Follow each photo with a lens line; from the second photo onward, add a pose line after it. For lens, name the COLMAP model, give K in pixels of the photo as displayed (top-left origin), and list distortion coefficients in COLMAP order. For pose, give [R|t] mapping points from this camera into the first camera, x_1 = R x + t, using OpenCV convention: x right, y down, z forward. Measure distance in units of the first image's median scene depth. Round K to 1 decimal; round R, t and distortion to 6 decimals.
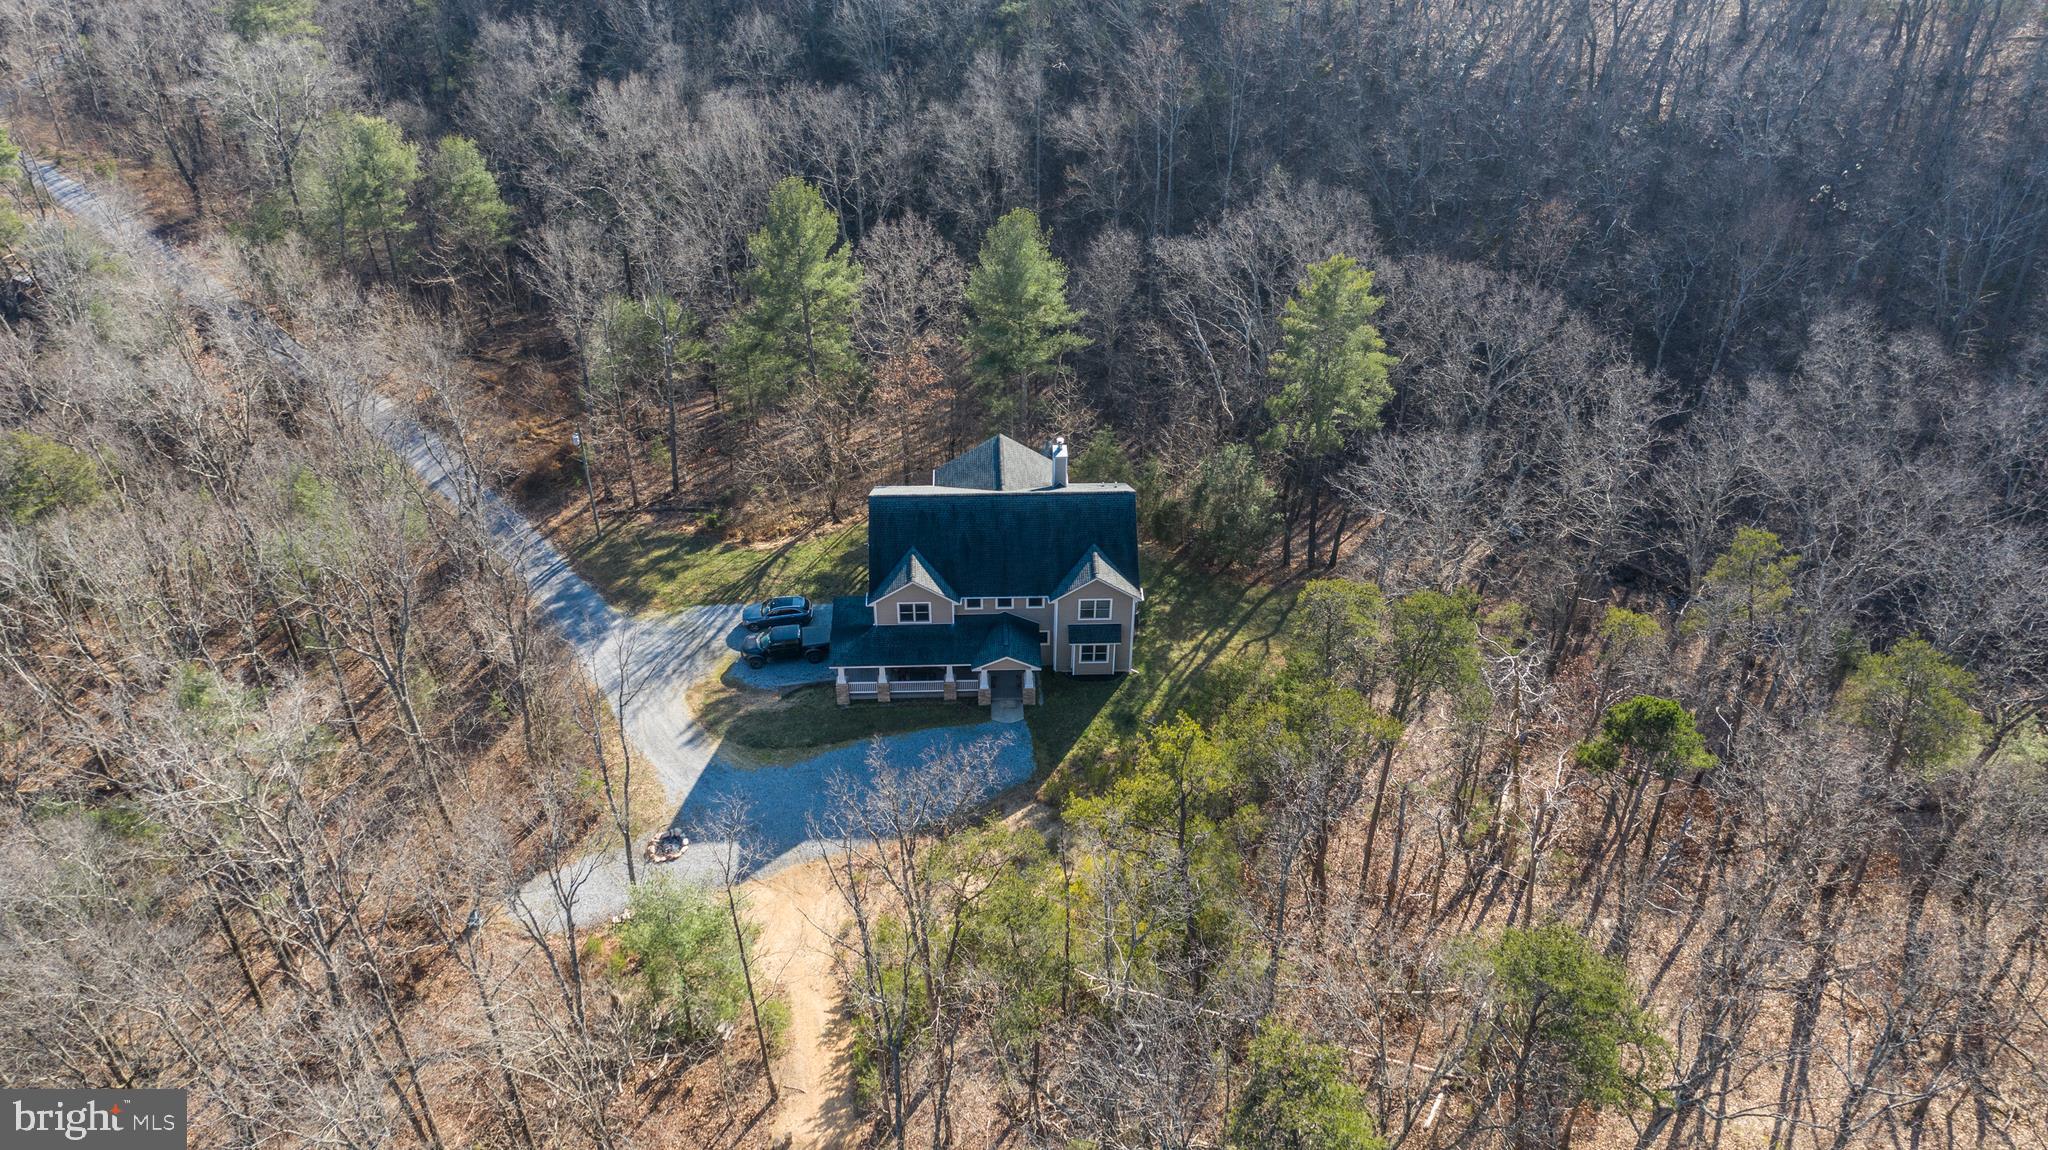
lens RADIAL K [[1625.4, 0, 1024.7], [0, 1625.4, 578.9], [0, 0, 1]] dist [-0.011557, 0.009145]
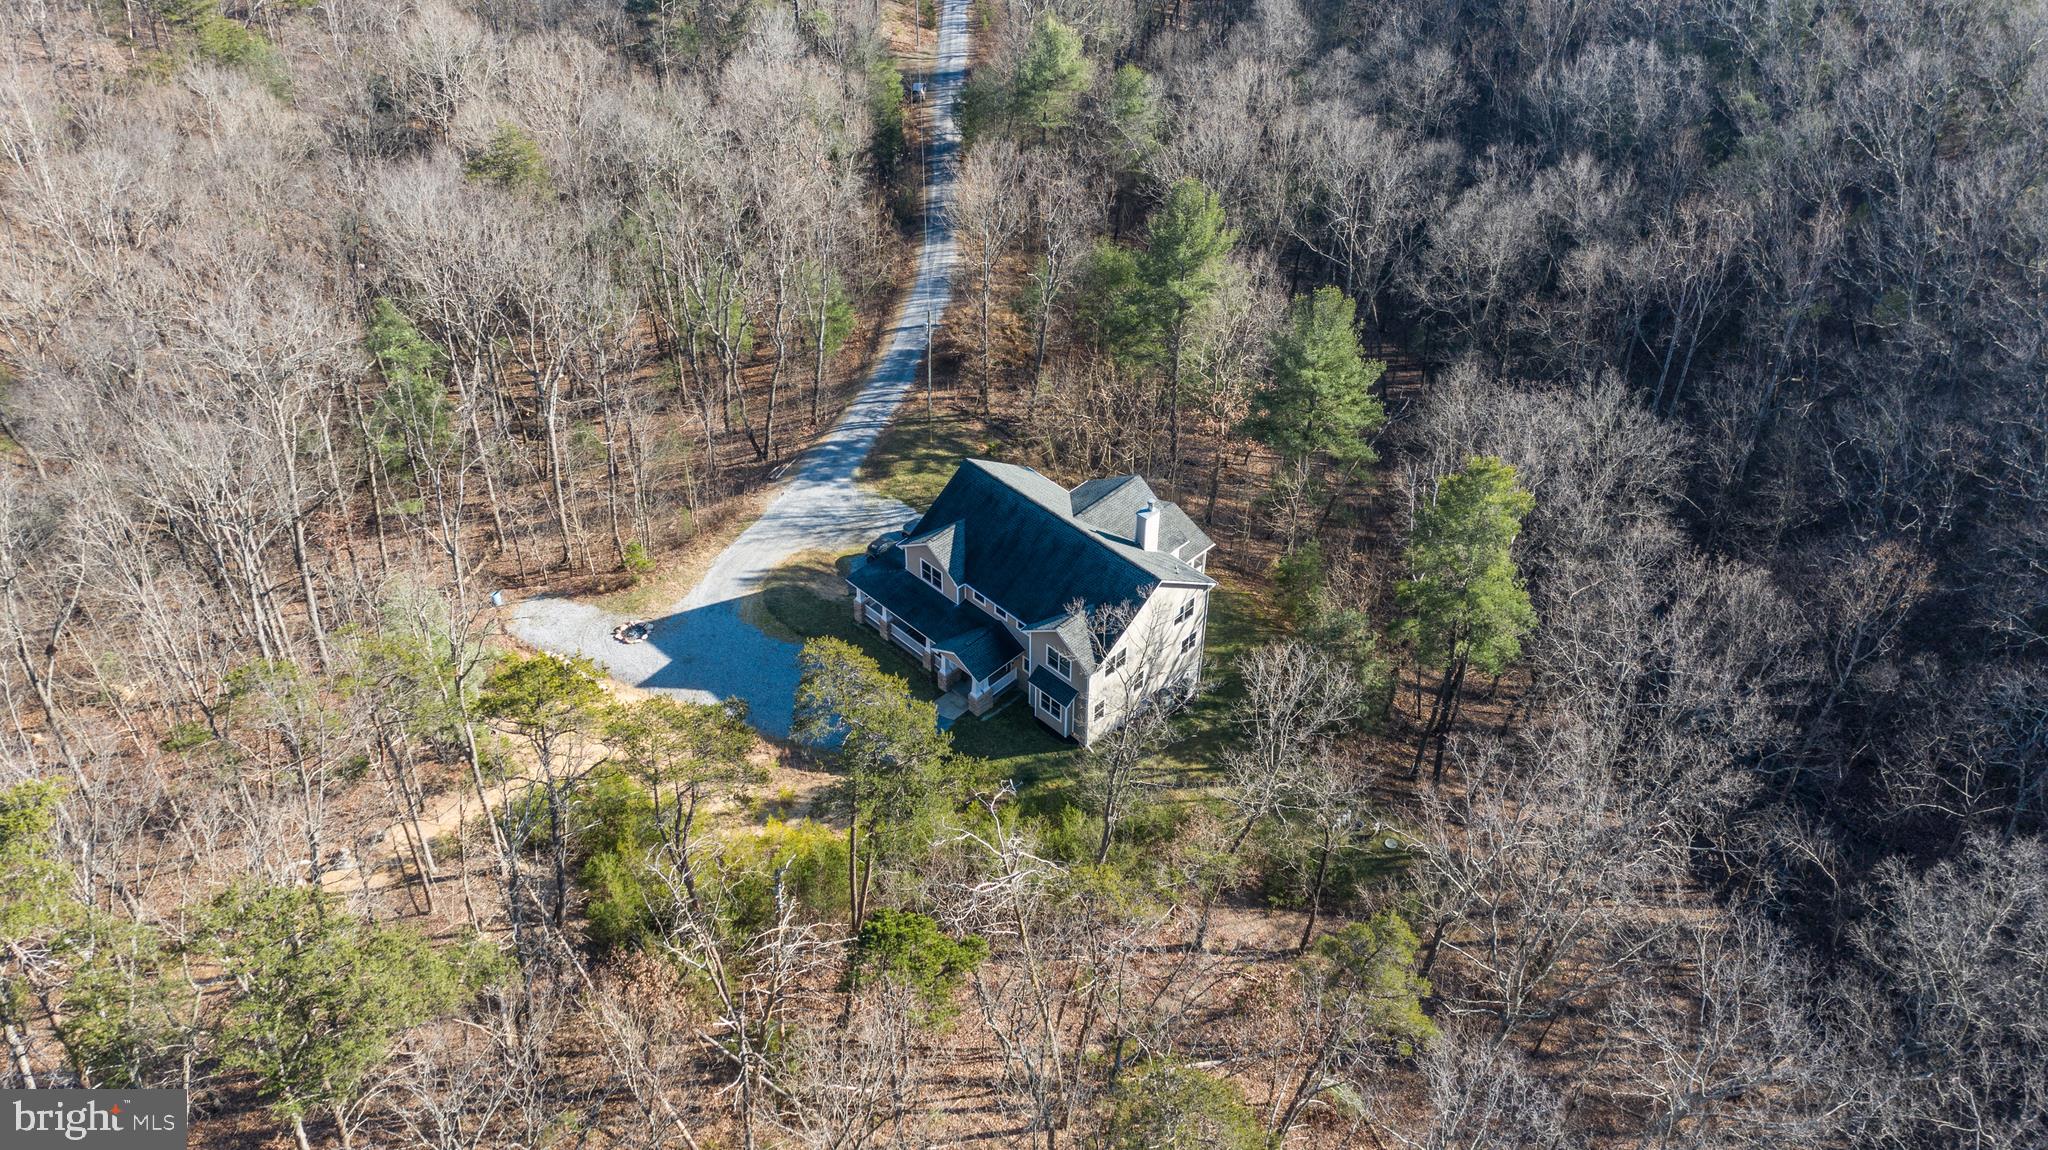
lens RADIAL K [[1625.4, 0, 1015.7], [0, 1625.4, 578.4], [0, 0, 1]] dist [-0.011557, 0.009145]
pose [[0.684028, 0.476960, -0.551920, 0.522738], [-0.480051, 0.864022, 0.151717, -0.154595], [0.549234, 0.161171, 0.819979, 0.186507]]
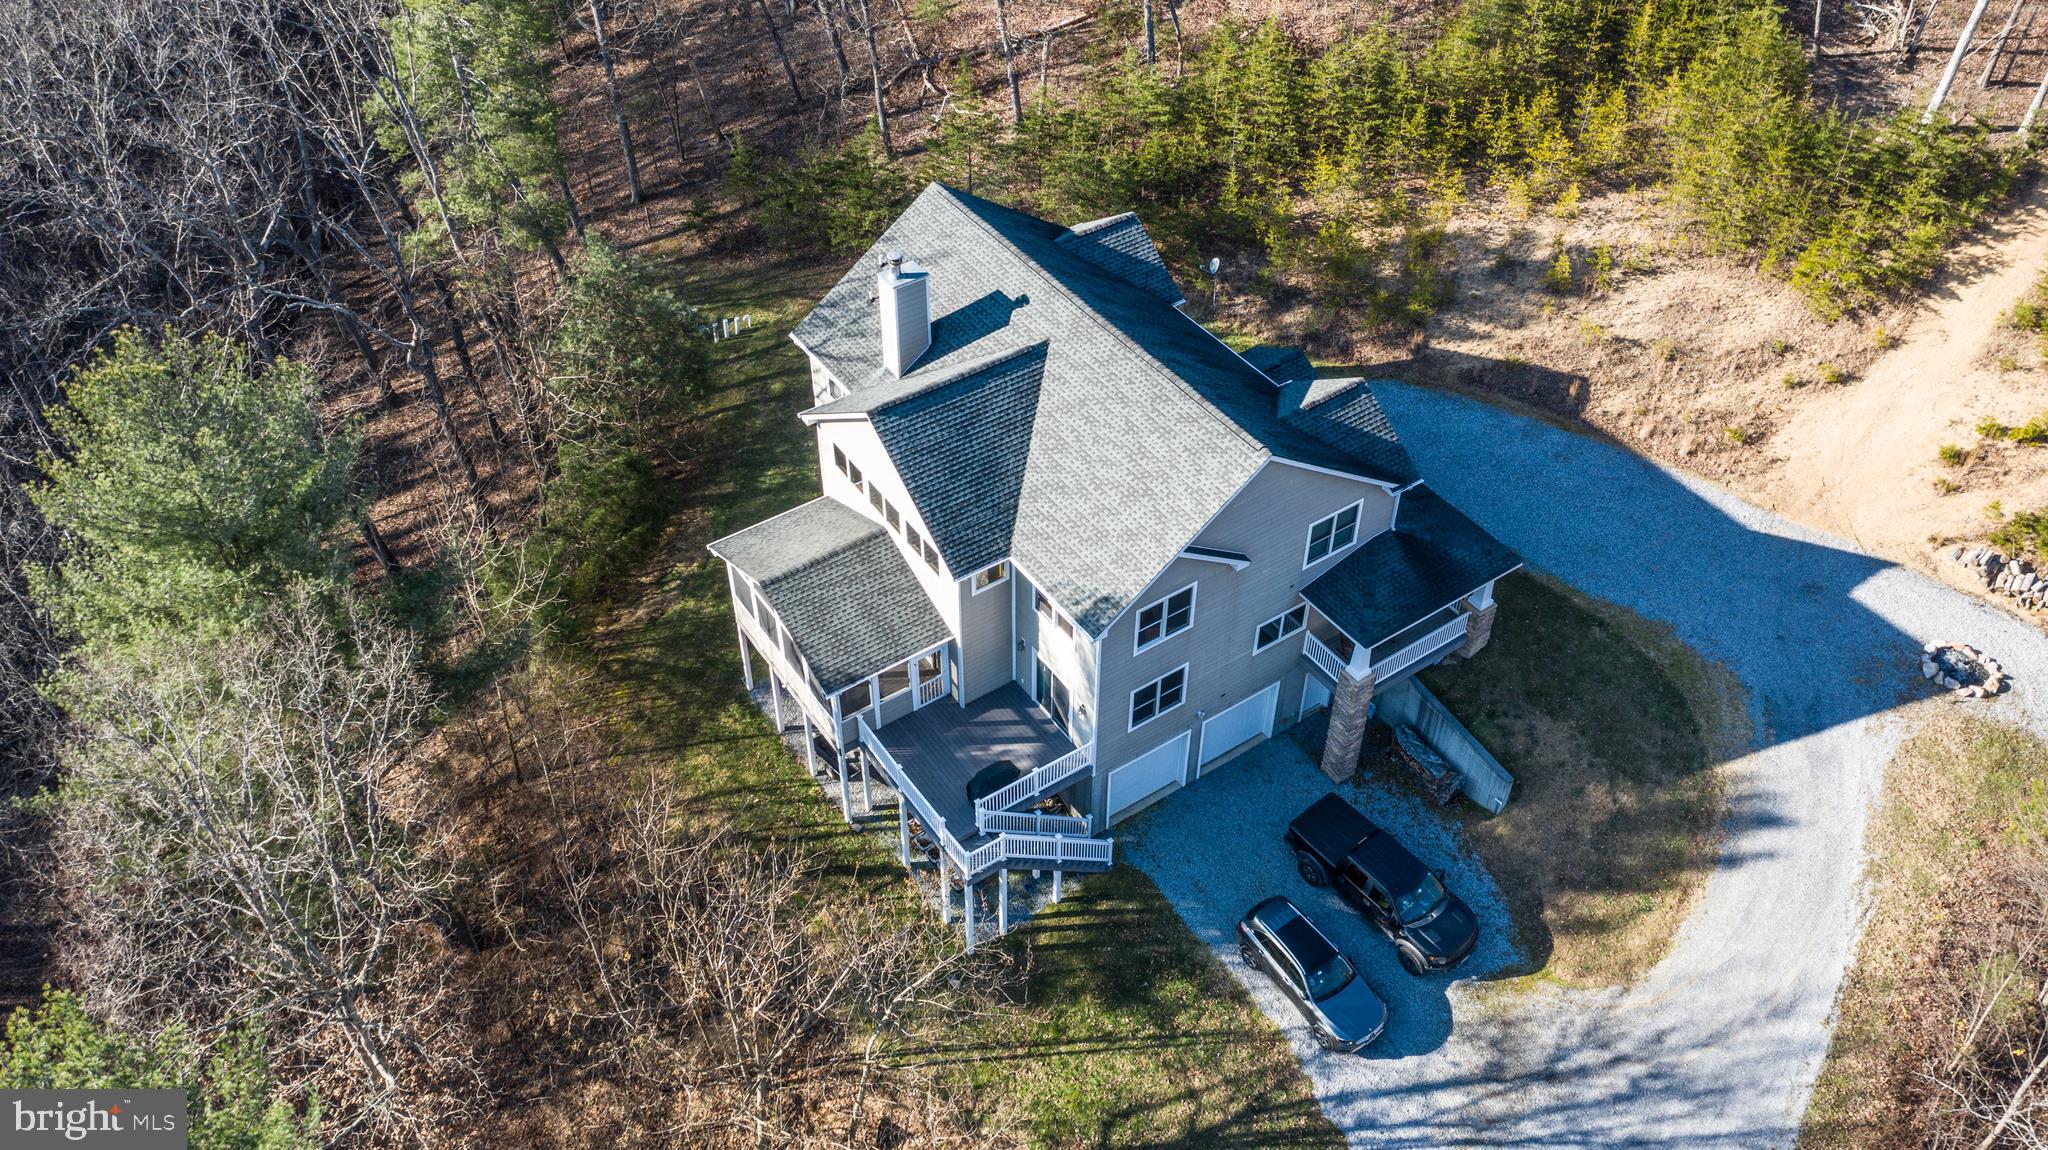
lens RADIAL K [[1625.4, 0, 1028.3], [0, 1625.4, 565.6], [0, 0, 1]] dist [-0.011557, 0.009145]
pose [[-0.534580, -0.578566, 0.616024, -0.331857], [0.557895, 0.305932, 0.771465, -0.394048], [-0.634806, 0.756086, 0.159234, 0.985267]]
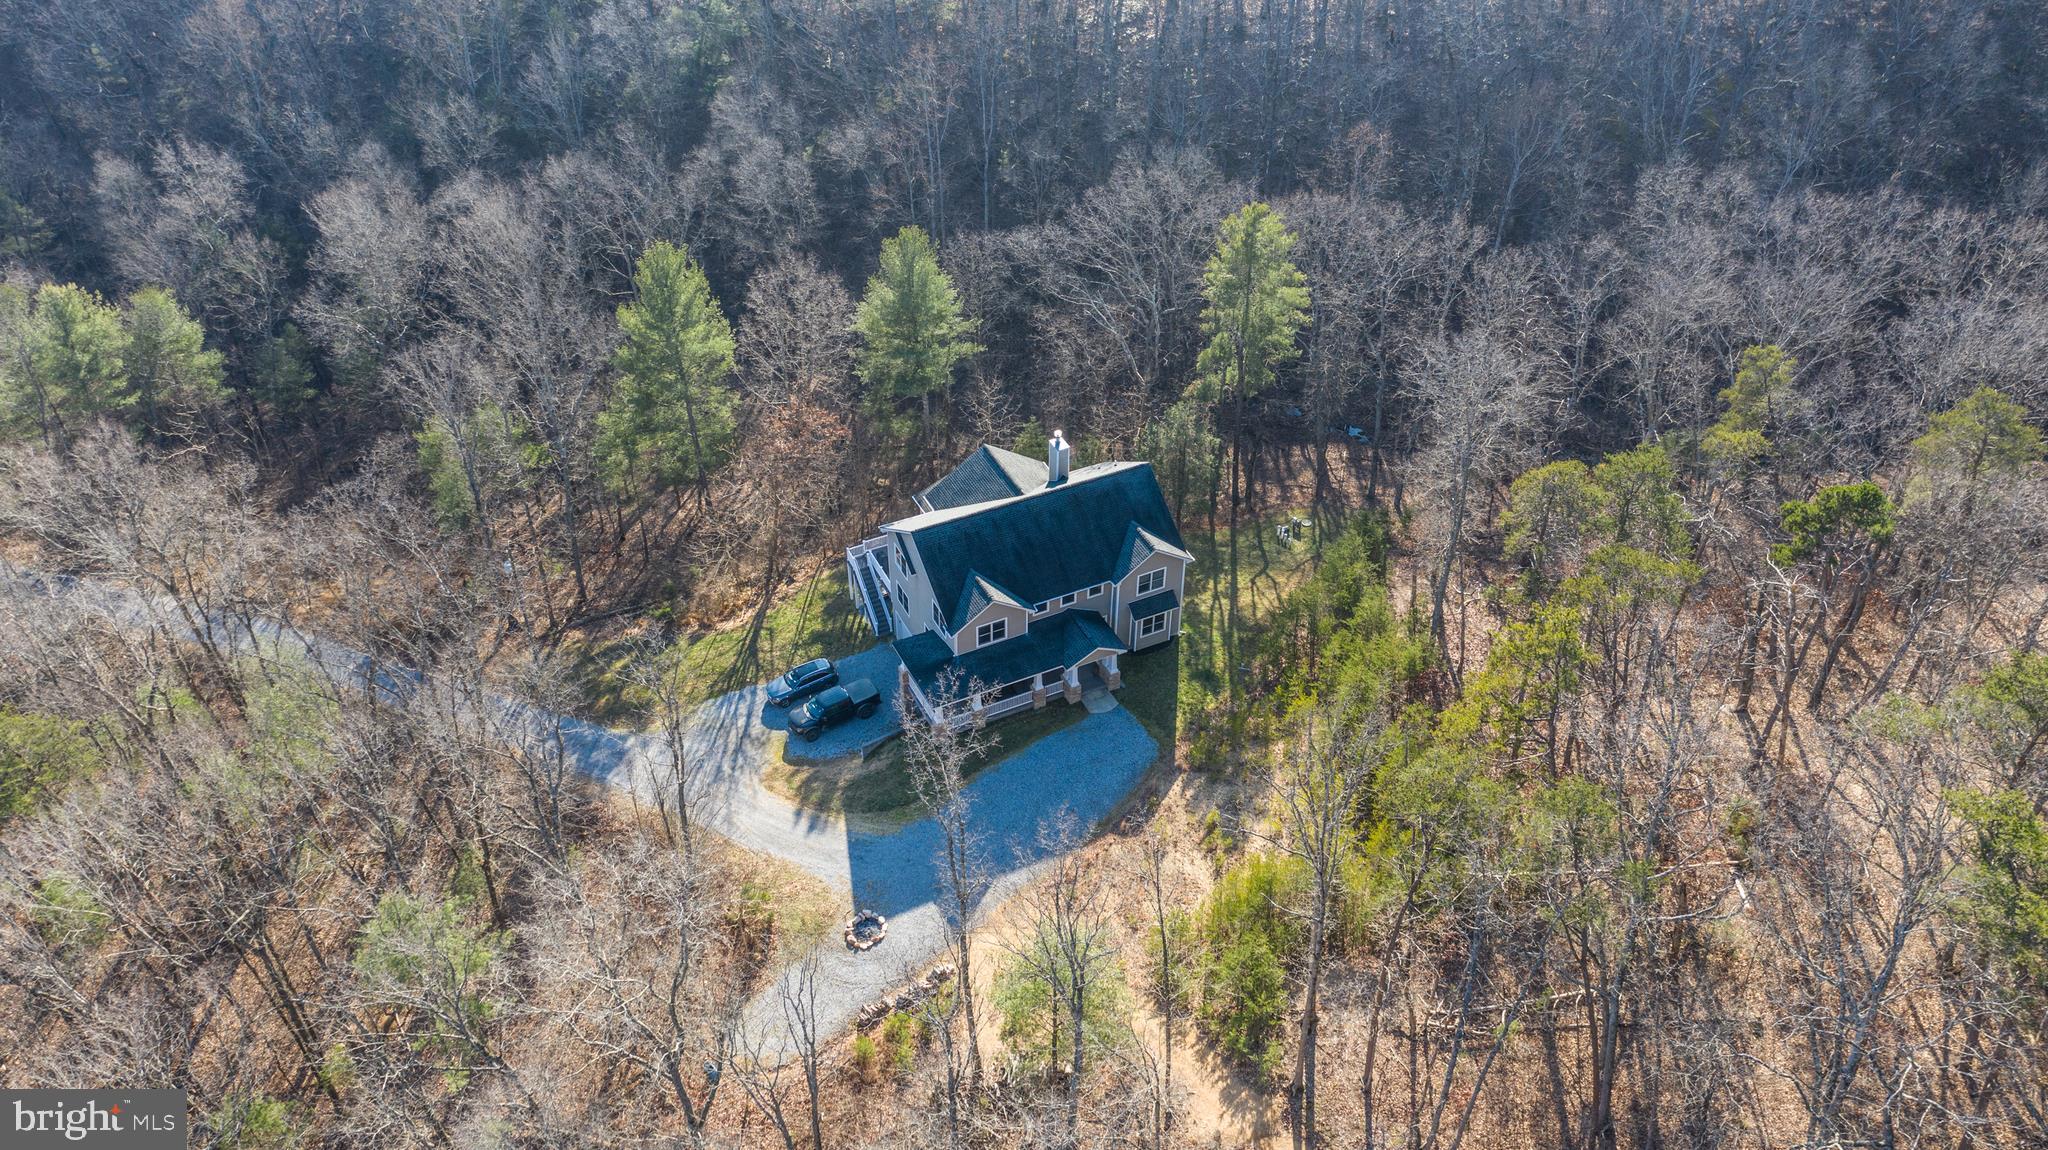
lens RADIAL K [[1625.4, 0, 1023.3], [0, 1625.4, 562.7], [0, 0, 1]] dist [-0.011557, 0.009145]
pose [[0.913747, -0.260556, 0.311733, -0.342447], [0.266406, 0.963550, 0.024478, -0.038864], [-0.306749, 0.060681, 0.949854, 0.045370]]
